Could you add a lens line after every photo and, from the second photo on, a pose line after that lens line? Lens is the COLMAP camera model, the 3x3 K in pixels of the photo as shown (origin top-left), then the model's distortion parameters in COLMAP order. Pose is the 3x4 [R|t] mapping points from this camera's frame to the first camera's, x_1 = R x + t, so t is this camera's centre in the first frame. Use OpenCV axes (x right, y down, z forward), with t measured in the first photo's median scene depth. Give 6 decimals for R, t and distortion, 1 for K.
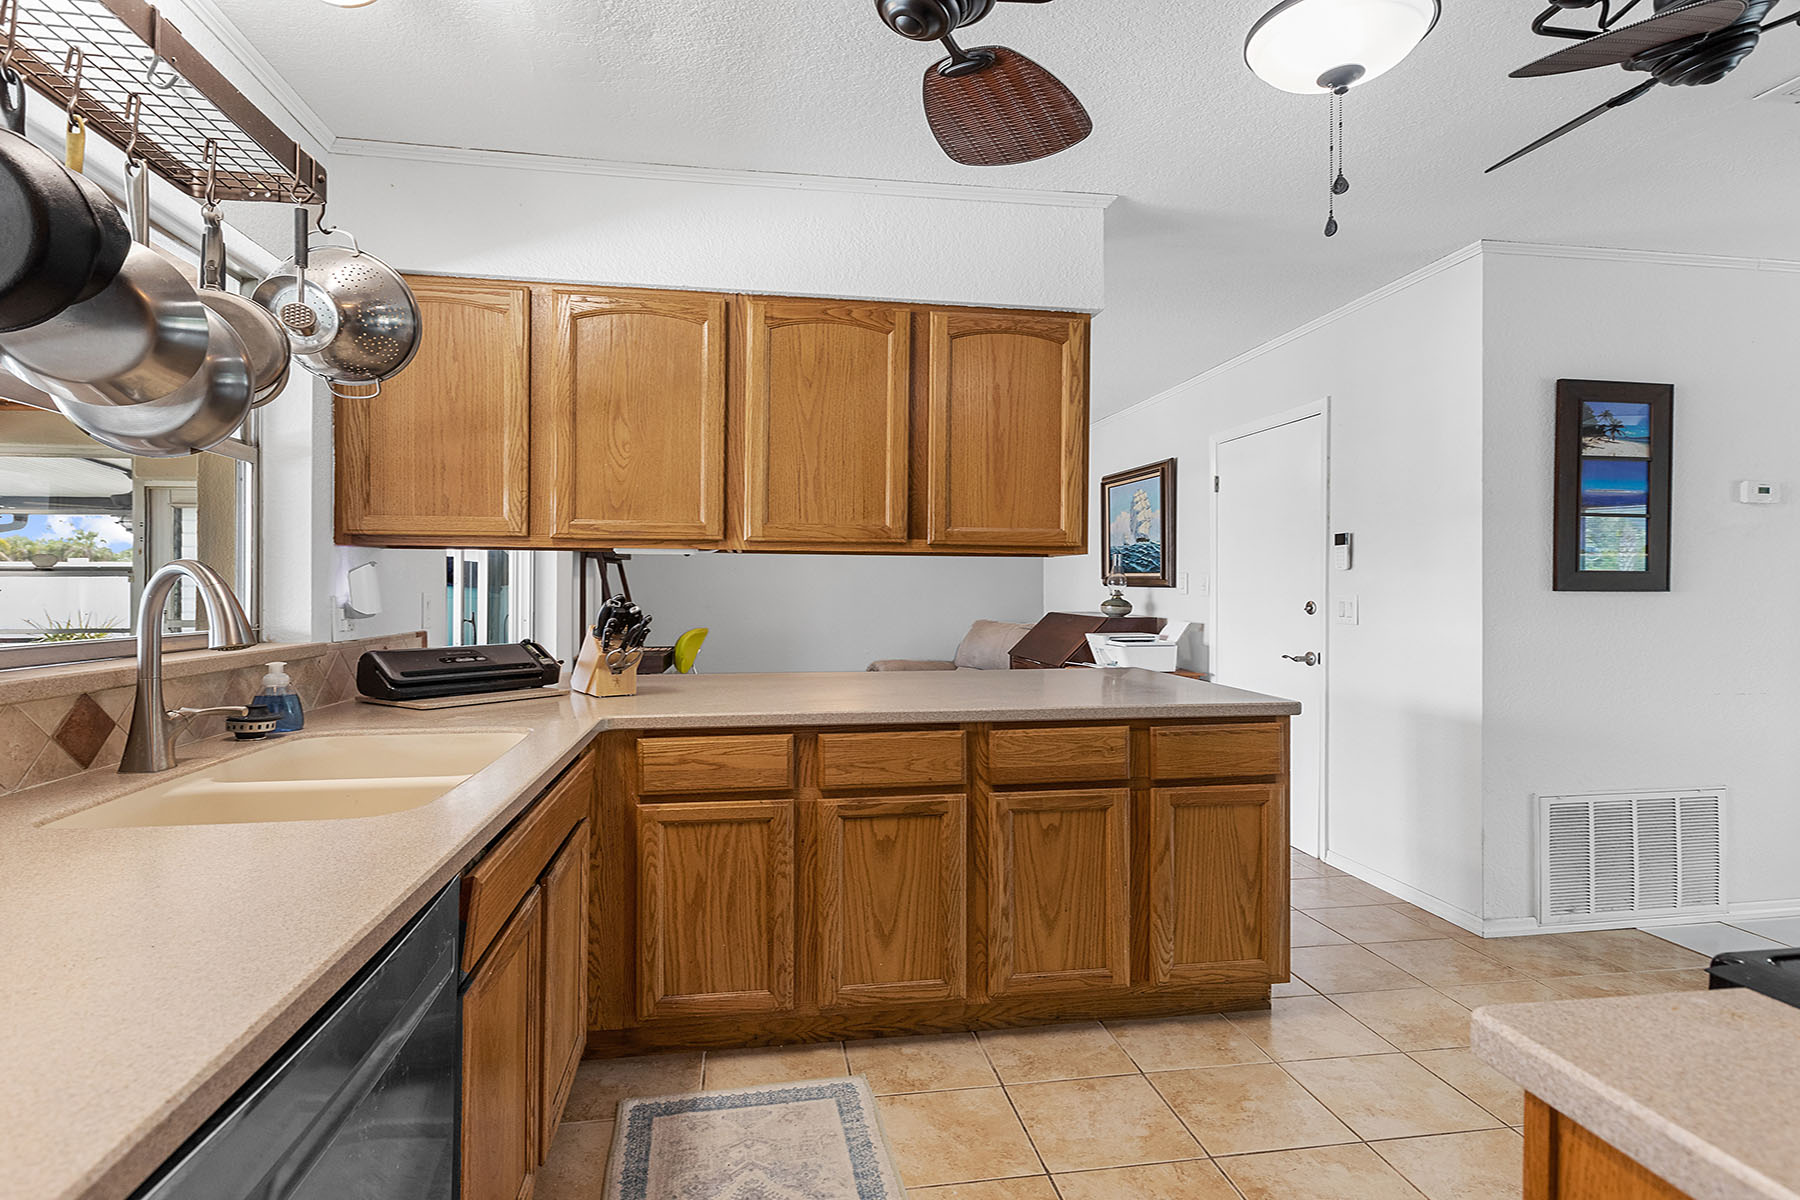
lens RADIAL K [[958.4, 0, 908.8], [0, 958.4, 587.7], [0, 0, 1]] dist [0.001651, 0.000162]
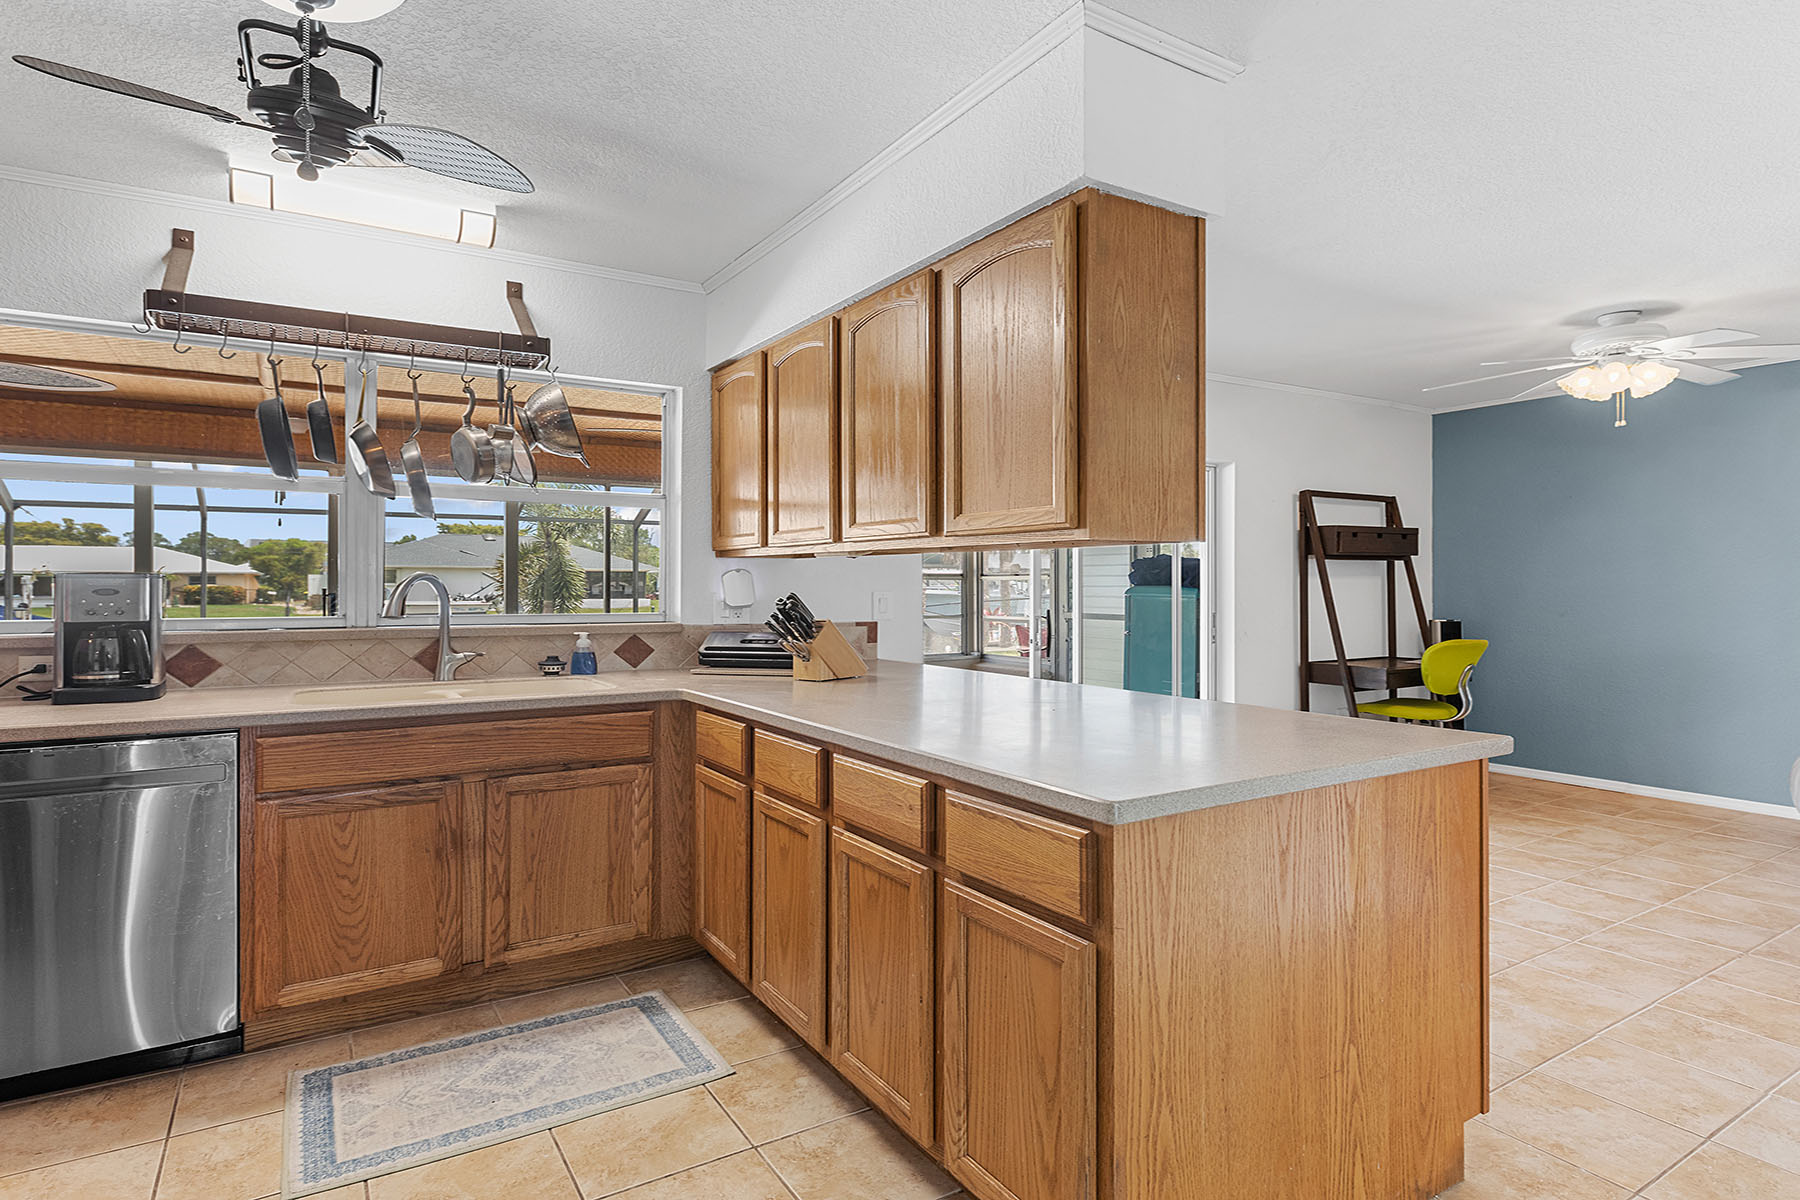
lens RADIAL K [[958.4, 0, 908.8], [0, 958.4, 587.7], [0, 0, 1]] dist [0.001651, 0.000162]
pose [[0.391677, -0.000506, -0.920102, 0.906119], [-0.000968, 0.999999, -0.000962, 0.001099], [0.920102, 0.001267, 0.391676, 0.729044]]
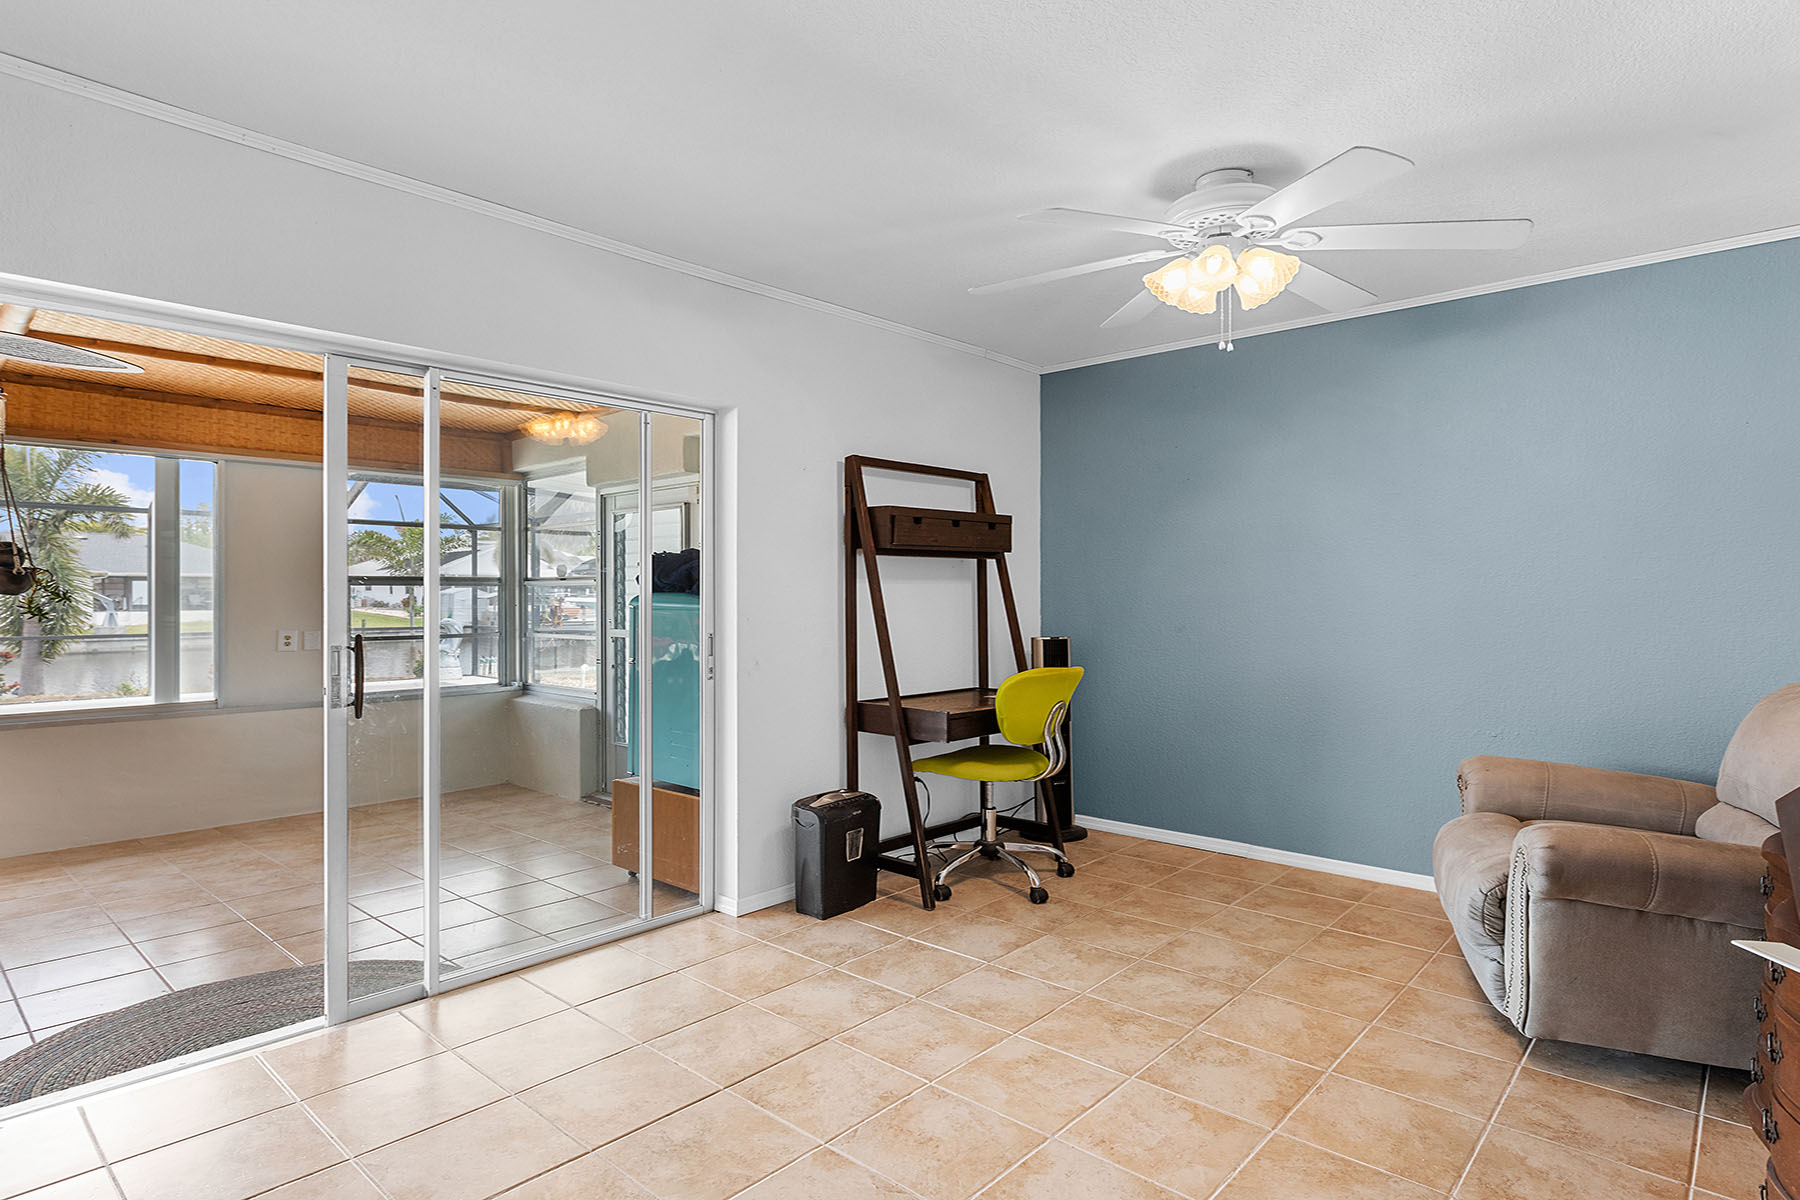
lens RADIAL K [[961.3, 0, 900.0], [0, 961.3, 600.0], [0, 0, 1]] dist [0.001454, -0.000521]
pose [[0.623107, 0.002769, -0.782131, 0.478197], [0.001606, 0.999987, 0.004820, -0.002192], [0.782135, -0.004259, 0.623095, 1.555885]]
